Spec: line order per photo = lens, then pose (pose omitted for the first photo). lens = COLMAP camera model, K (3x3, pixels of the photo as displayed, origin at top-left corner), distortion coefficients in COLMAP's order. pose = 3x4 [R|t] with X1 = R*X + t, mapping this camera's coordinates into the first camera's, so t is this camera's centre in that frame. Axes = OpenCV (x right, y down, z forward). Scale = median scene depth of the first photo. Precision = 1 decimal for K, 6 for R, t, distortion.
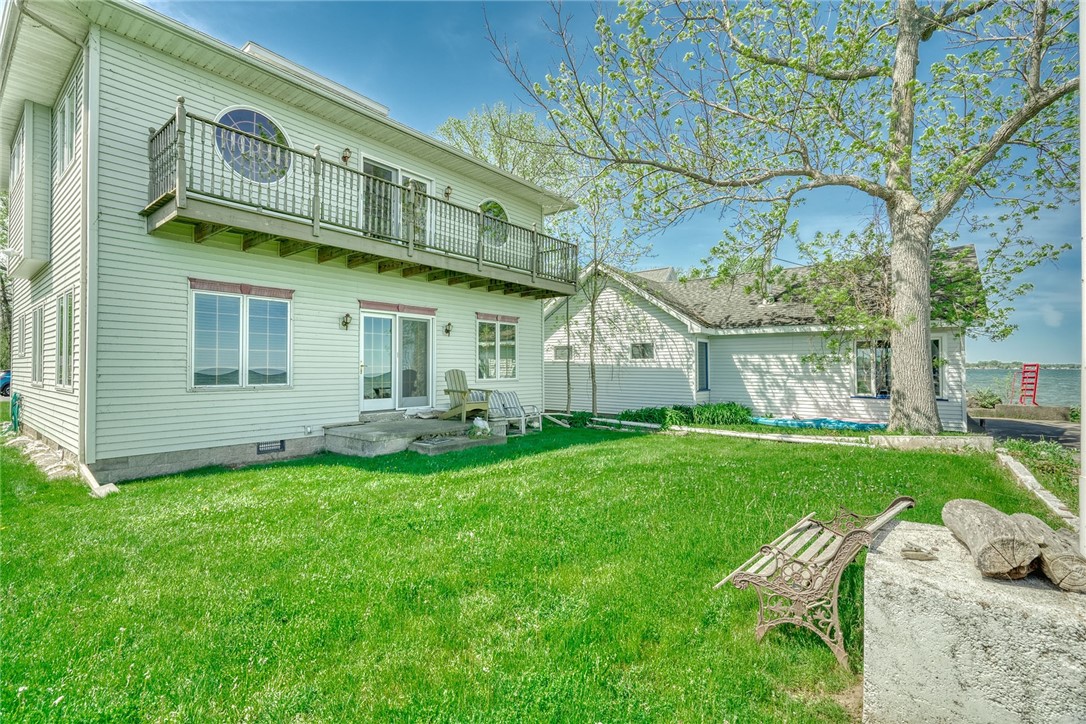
lens RADIAL K [[497.8, 0, 547.6], [0, 497.8, 364.2], [0, 0, 1]] dist [-0.004294, 0.003707]
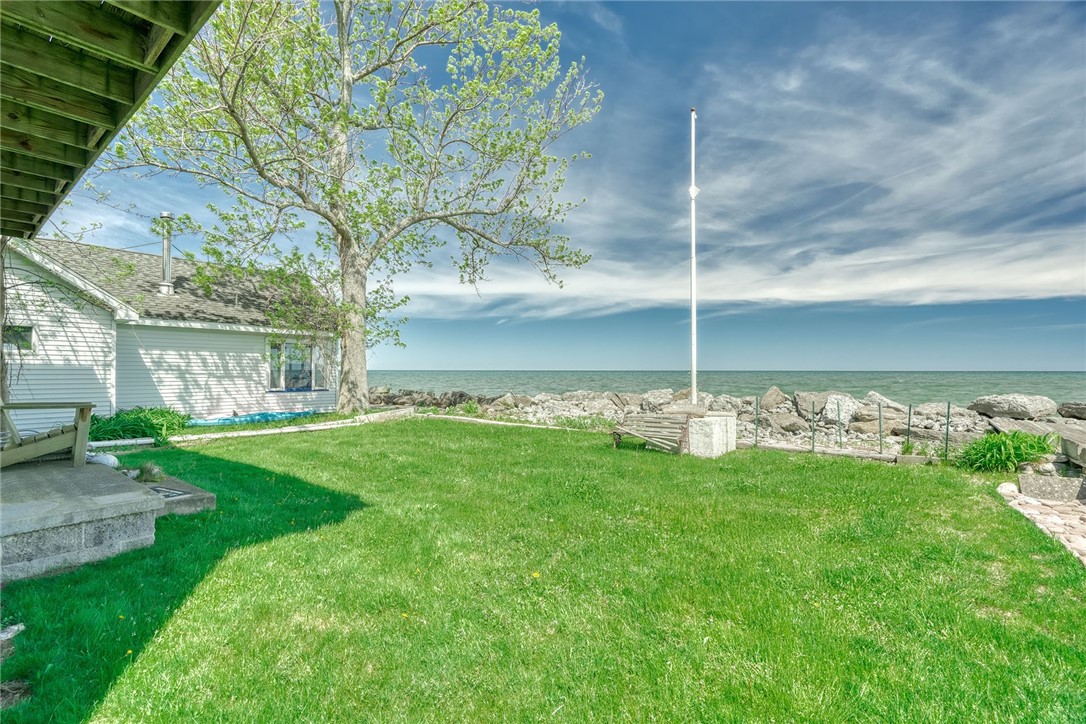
lens RADIAL K [[497.8, 0, 547.8], [0, 497.8, 362.5], [0, 0, 1]] dist [-0.004294, 0.003707]
pose [[-0.003531, 0.012372, 0.999917, -0.509027], [-0.005144, 0.999910, -0.012390, 0.009660], [-0.999981, -0.005188, -0.003467, 0.364663]]
